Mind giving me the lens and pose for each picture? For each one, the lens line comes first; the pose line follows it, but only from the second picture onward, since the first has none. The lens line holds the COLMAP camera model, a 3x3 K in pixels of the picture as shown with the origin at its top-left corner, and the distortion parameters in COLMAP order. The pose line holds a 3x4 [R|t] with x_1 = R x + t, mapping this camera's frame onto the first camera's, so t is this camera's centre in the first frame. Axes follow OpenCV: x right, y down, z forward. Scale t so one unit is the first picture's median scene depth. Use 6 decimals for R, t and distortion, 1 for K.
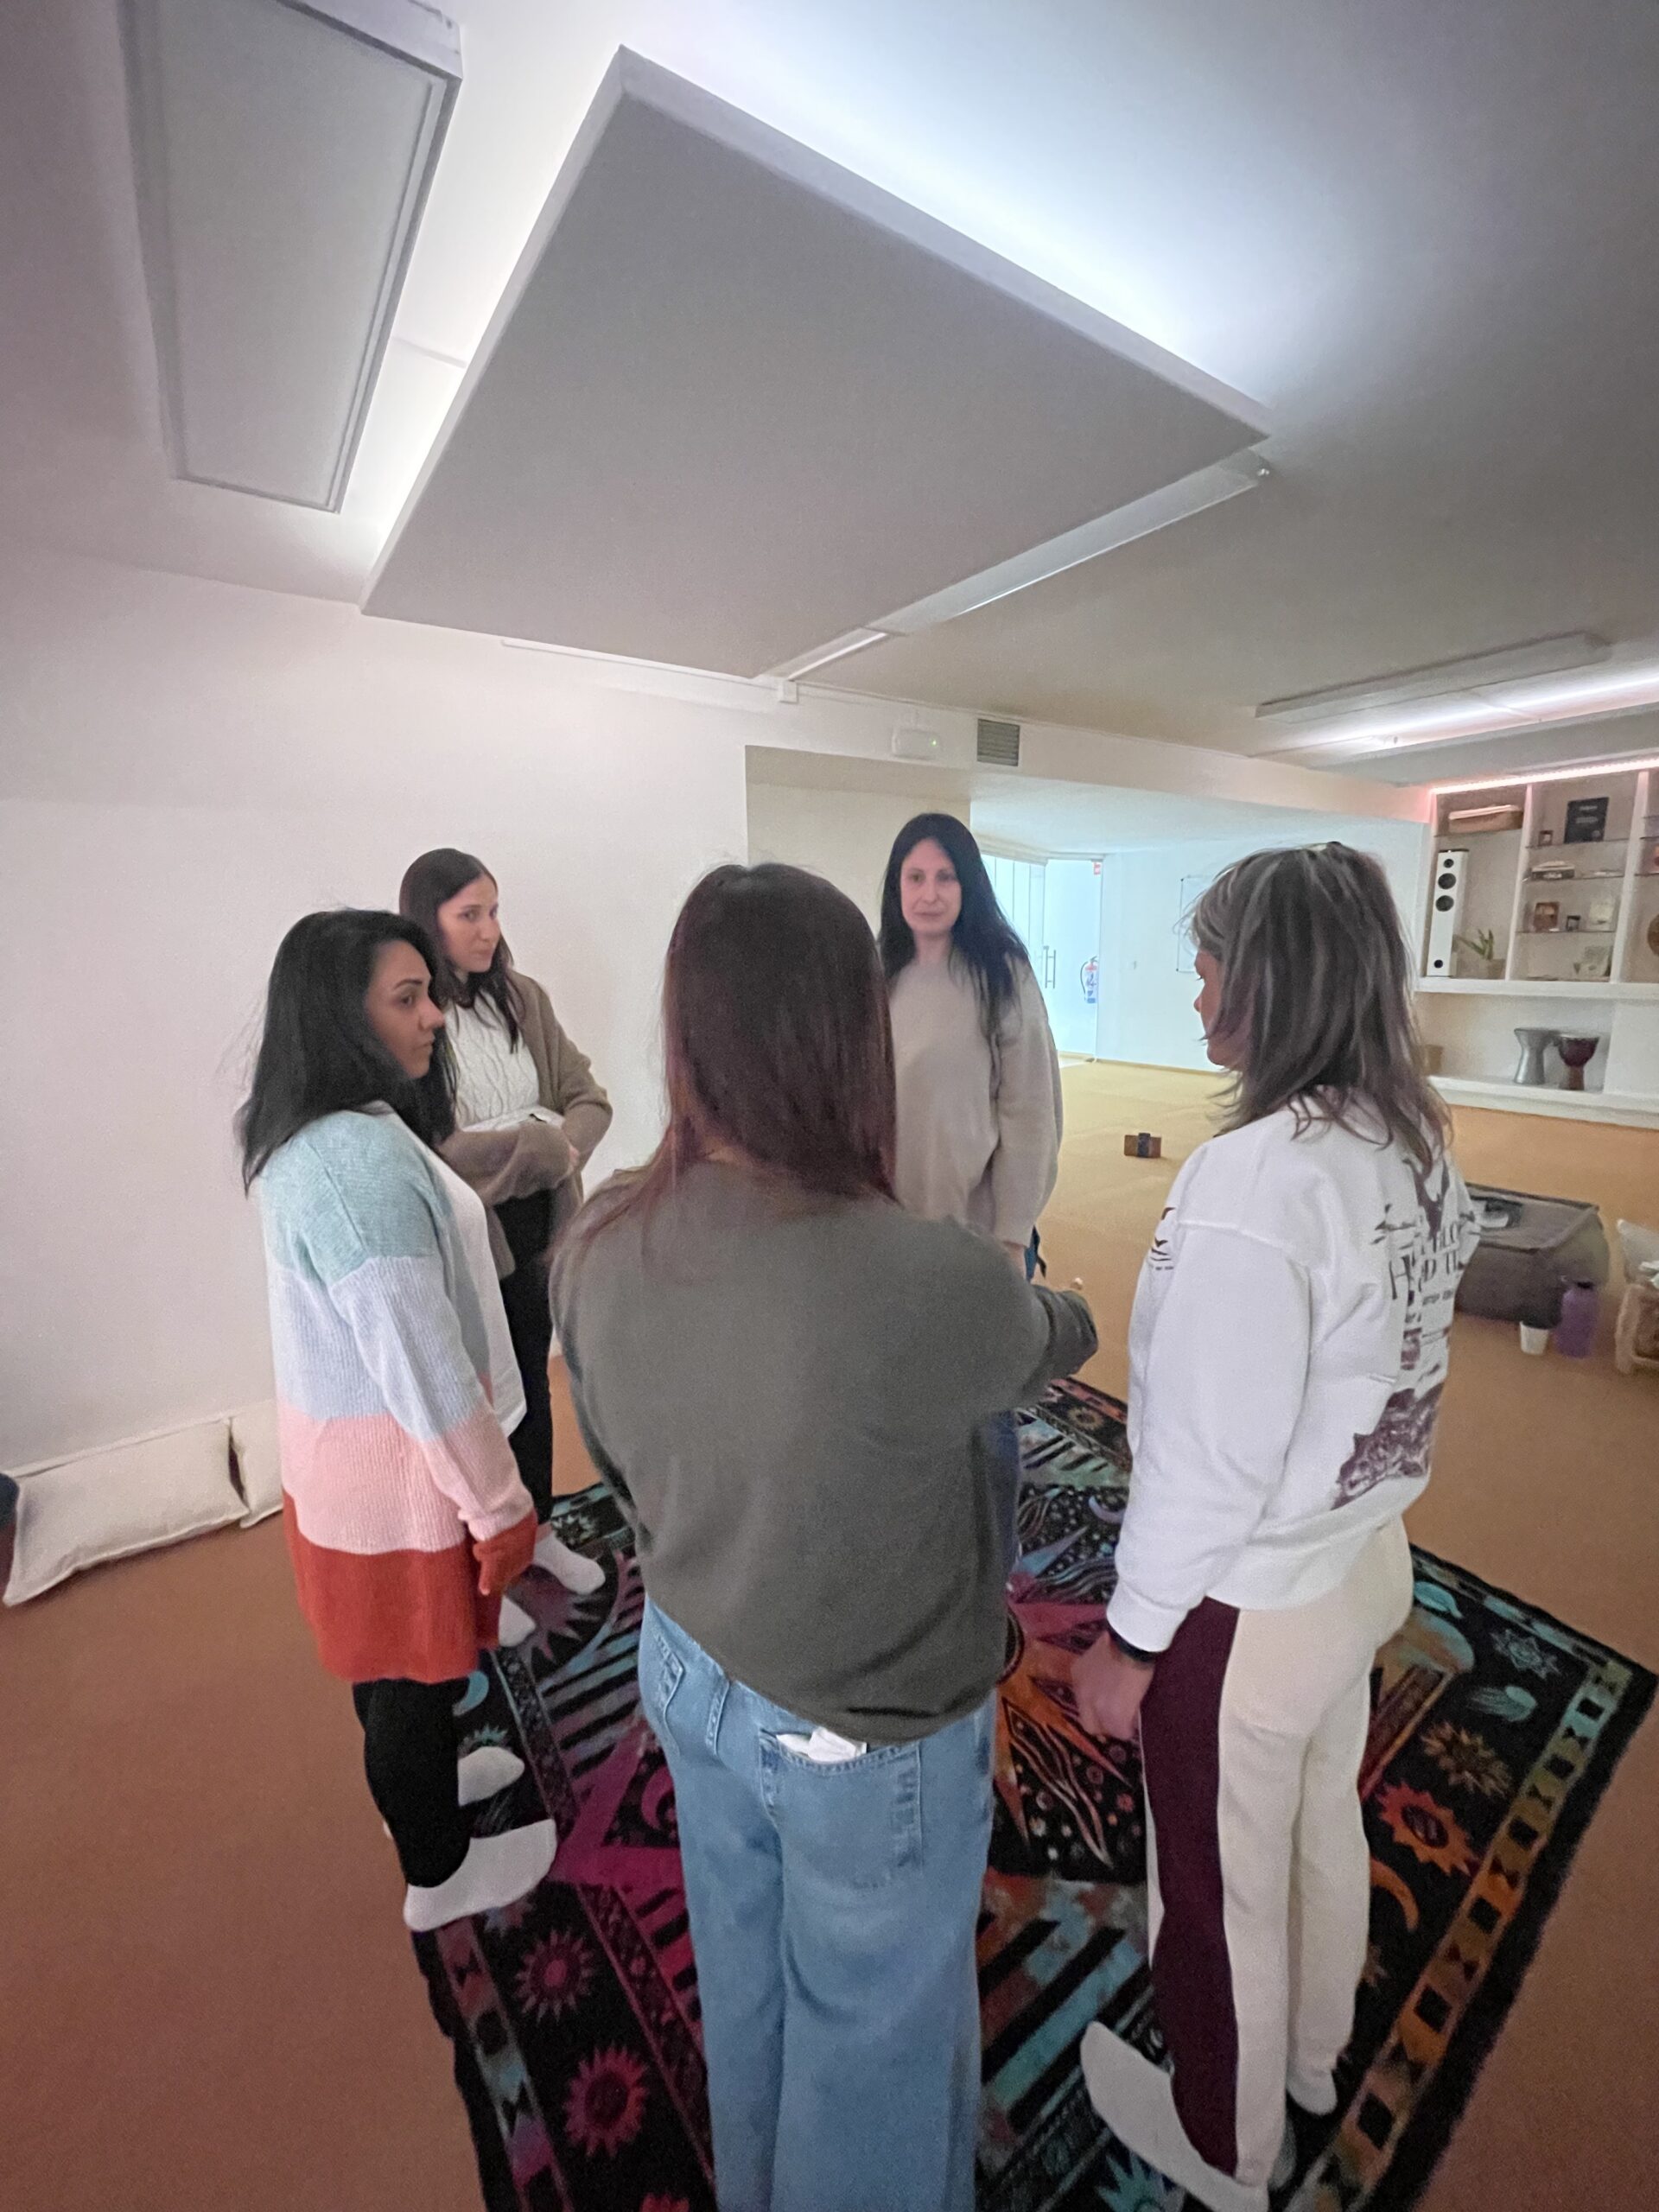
lens RADIAL K [[889.4, 0, 828.5], [0, 889.4, 1102.1], [0, 0, 1]] dist [-0.007782, -0.000010]
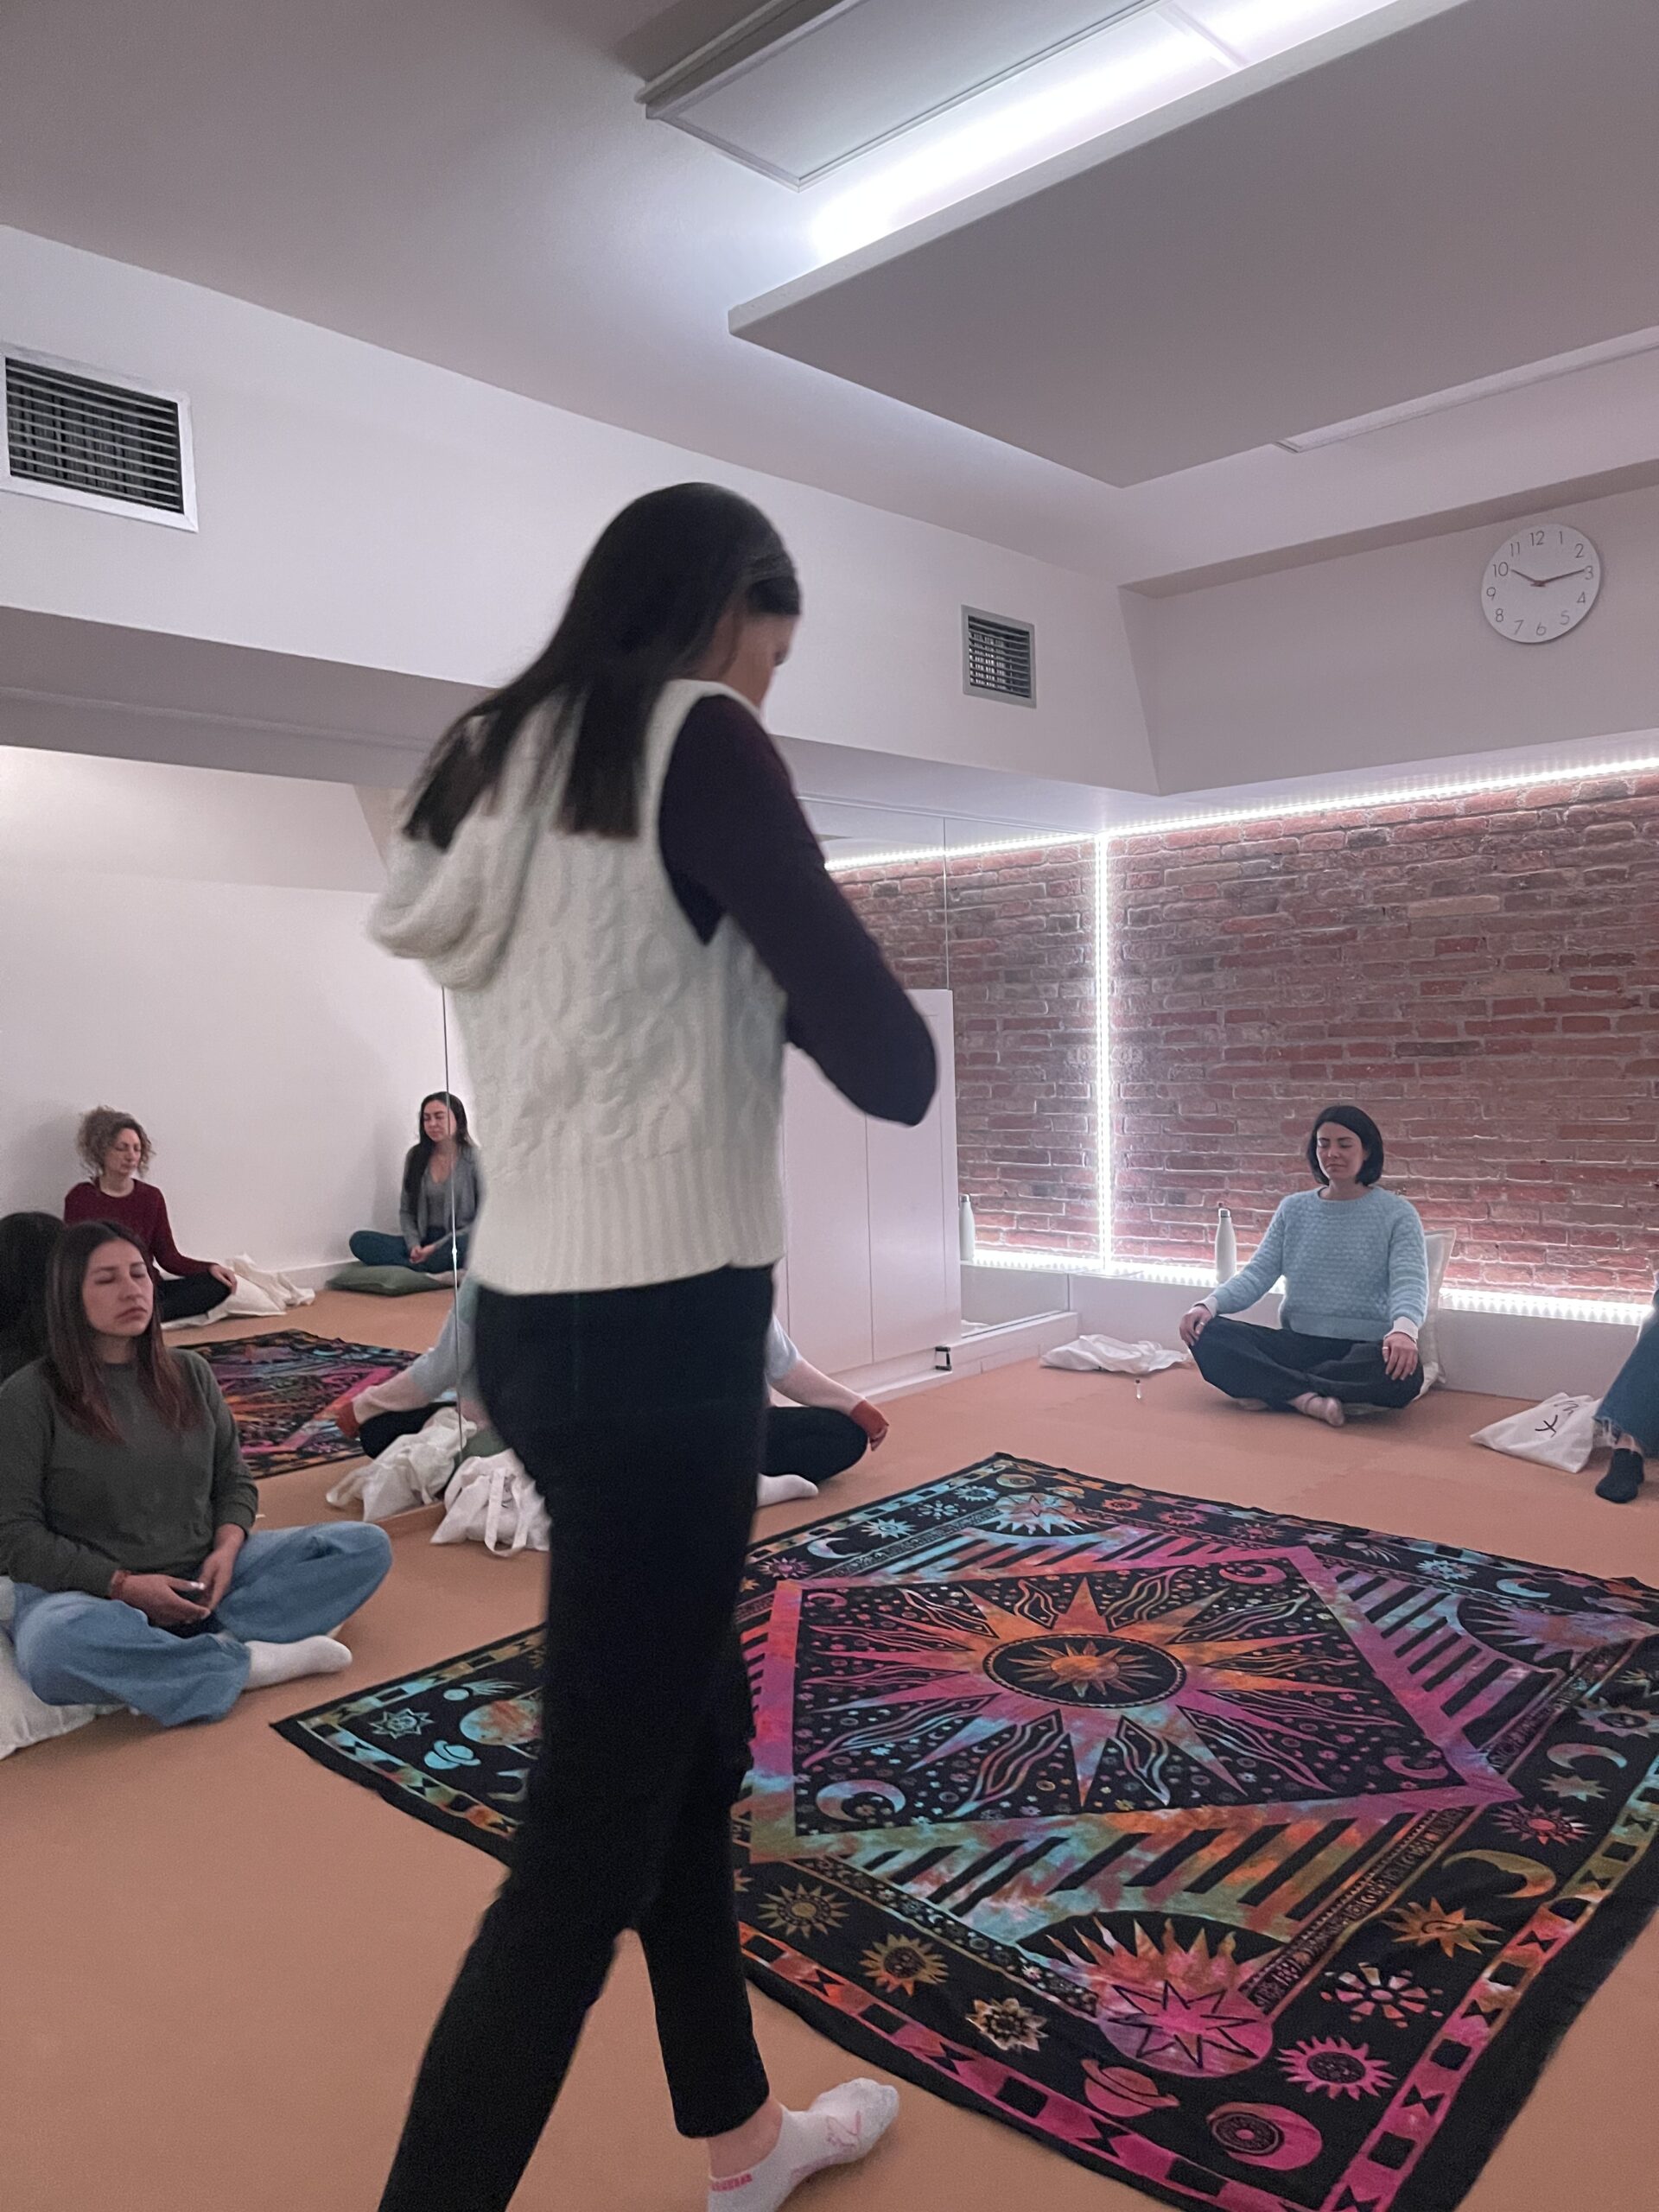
lens RADIAL K [[1668.6, 0, 845.4], [0, 1668.6, 1125.9], [0, 0, 1]] dist [0.051707, -0.063292]
pose [[-0.974639, 0.068971, -0.212889, 0.586532], [0.015708, 0.970059, 0.242360, -0.254217], [0.223230, 0.232870, -0.946541, 2.113094]]
